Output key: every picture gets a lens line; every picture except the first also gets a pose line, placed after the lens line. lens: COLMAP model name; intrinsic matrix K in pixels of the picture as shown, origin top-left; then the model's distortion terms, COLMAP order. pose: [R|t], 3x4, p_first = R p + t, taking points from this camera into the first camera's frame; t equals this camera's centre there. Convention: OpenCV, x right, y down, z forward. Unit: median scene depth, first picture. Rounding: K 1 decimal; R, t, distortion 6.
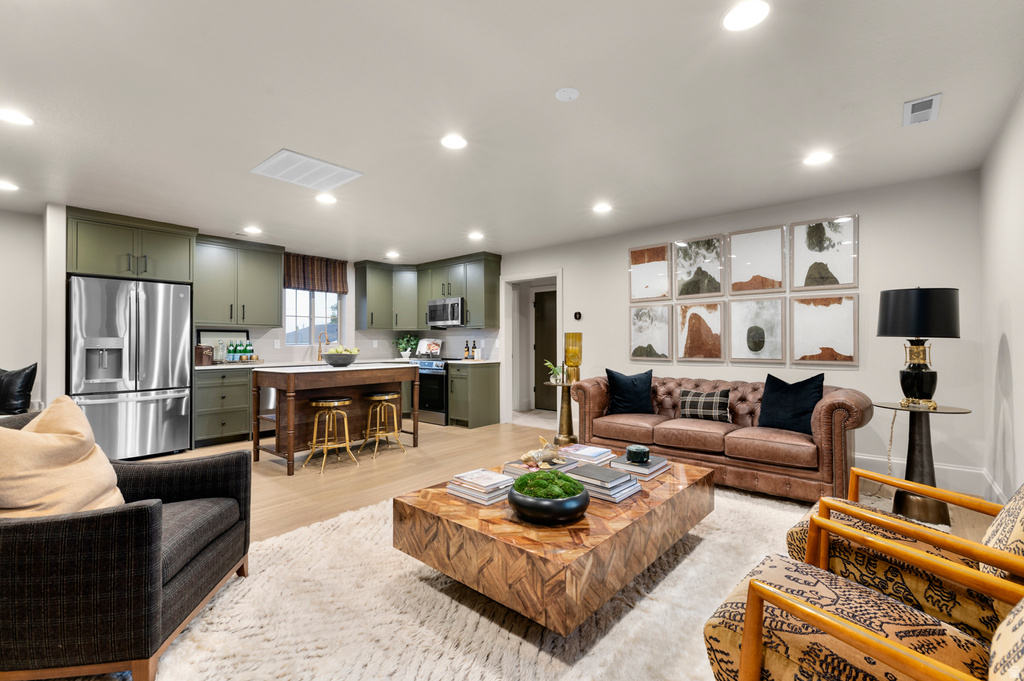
lens RADIAL K [[446.5, 0, 517.9], [0, 446.5, 336.8], [0, 0, 1]] dist [0.008667, -0.000555]
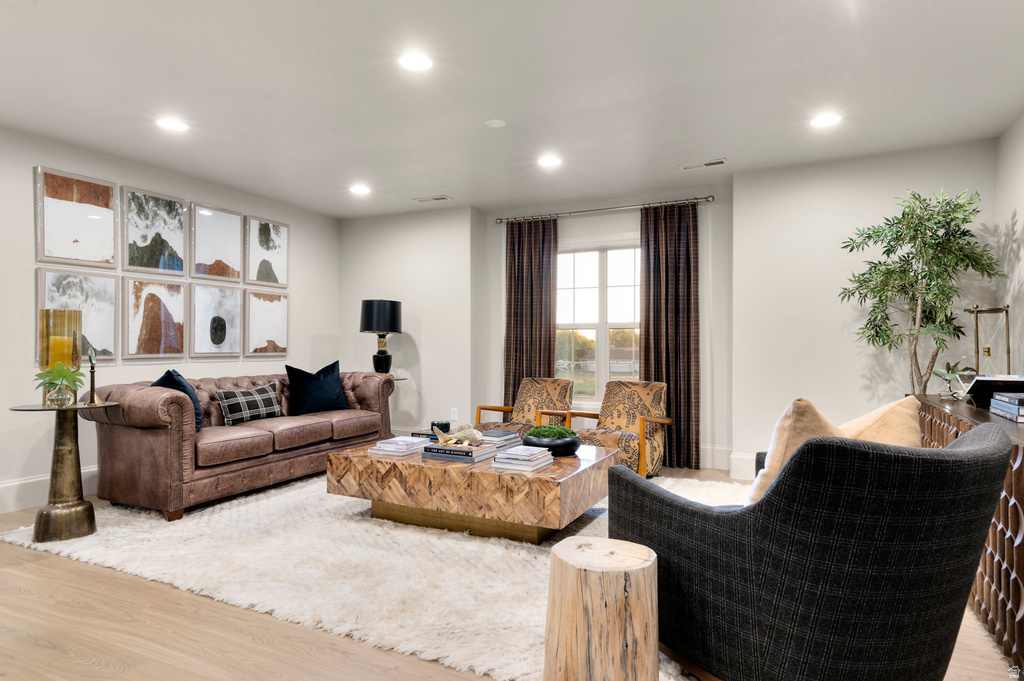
lens RADIAL K [[581.3, 0, 510.9], [0, 581.3, 344.0], [0, 0, 1]] dist [-0.001203, -0.000302]
pose [[-0.247619, 0.001789, 0.968856, -0.683059], [-0.016051, 0.999853, -0.005949, 0.026893], [-0.968724, -0.017024, -0.247554, 0.660855]]
